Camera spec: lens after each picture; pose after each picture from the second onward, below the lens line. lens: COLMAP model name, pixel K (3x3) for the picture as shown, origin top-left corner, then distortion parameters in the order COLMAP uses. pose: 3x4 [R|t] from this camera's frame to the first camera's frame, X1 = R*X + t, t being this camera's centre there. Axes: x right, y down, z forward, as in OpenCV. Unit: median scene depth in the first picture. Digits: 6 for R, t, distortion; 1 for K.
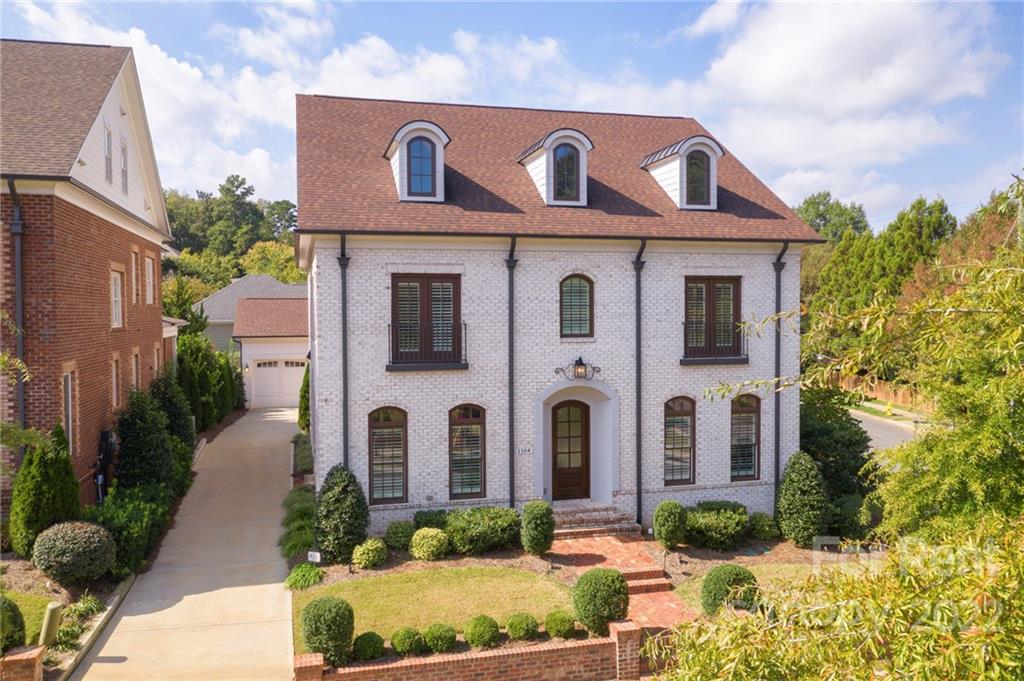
lens RADIAL K [[816.5, 0, 509.8], [0, 816.5, 337.6], [0, 0, 1]] dist [-0.001584, 0.009820]
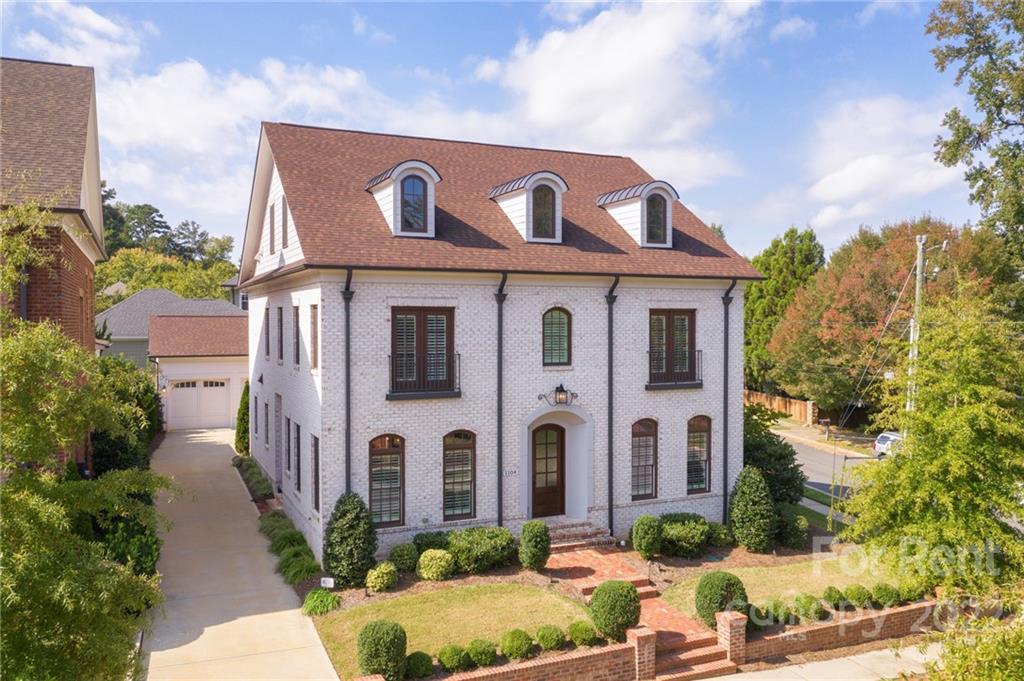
lens RADIAL K [[816.5, 0, 509.8], [0, 816.5, 337.6], [0, 0, 1]] dist [-0.001584, 0.009820]
pose [[0.985050, 0.001974, 0.172258, -0.169656], [-0.000216, 0.999948, -0.010225, -0.027184], [-0.172269, 0.010035, 0.984999, -0.052868]]
